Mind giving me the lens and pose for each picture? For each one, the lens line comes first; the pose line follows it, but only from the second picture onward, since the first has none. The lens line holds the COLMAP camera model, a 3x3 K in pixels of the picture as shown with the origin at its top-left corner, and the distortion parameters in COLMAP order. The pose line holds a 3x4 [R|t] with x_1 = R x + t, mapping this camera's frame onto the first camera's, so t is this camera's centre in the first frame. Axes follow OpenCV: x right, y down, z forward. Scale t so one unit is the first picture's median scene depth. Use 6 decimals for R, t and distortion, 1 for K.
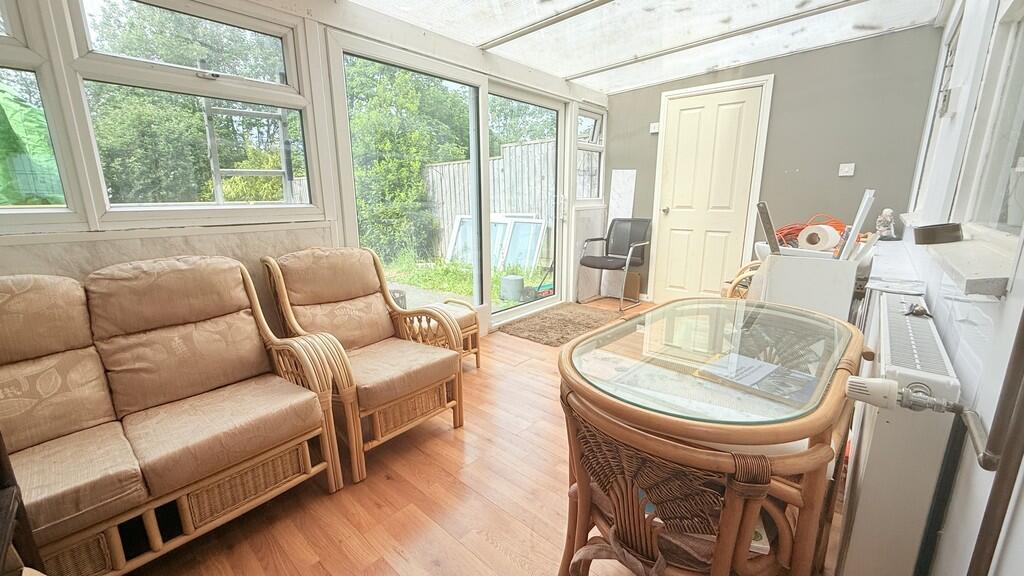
lens RADIAL K [[407.7, 0, 511.8], [0, 407.7, 290.3], [0, 0, 1]] dist [-0.000712, 0.000404]
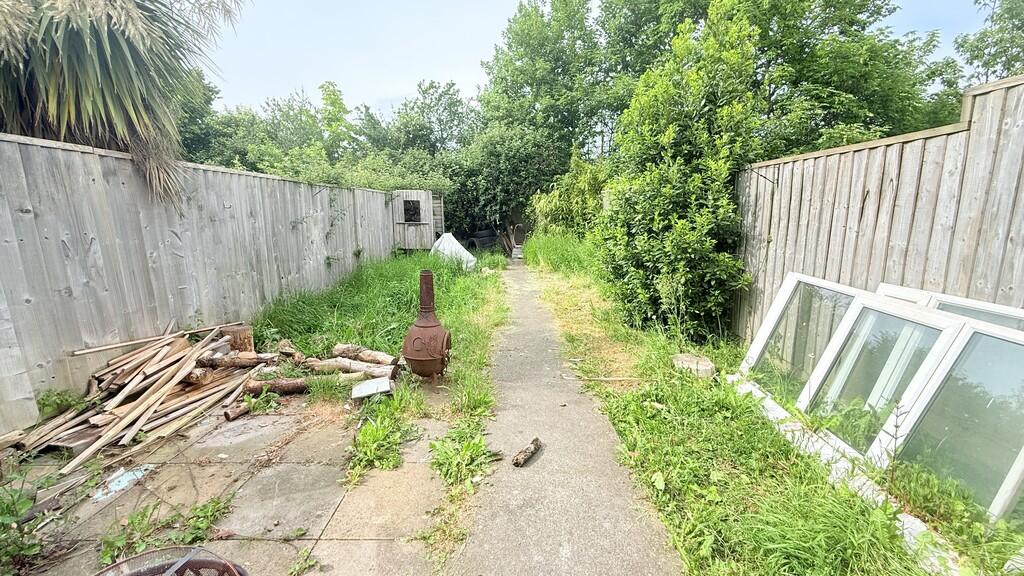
lens RADIAL K [[407.7, 0, 510.4], [0, 407.7, 286.6], [0, 0, 1]] dist [-0.000712, 0.000404]
pose [[0.652267, 0.153145, -0.742357, 0.000908], [-0.169824, 0.984006, 0.053781, -0.135856], [0.738720, 0.090990, 0.667843, 0.457080]]
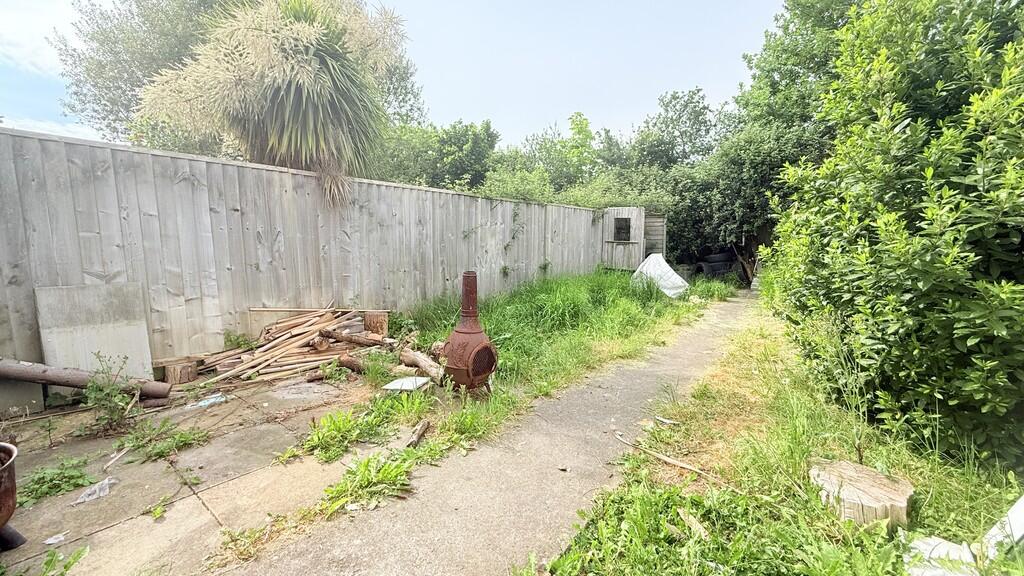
lens RADIAL K [[407.7, 0, 512.0], [0, 407.7, 287.9], [0, 0, 1]] dist [-0.000712, 0.000404]
pose [[0.048393, 0.137695, -0.989292, 0.015246], [-0.223364, 0.966861, 0.123647, -0.157109], [0.973533, 0.214989, 0.077546, 0.696281]]
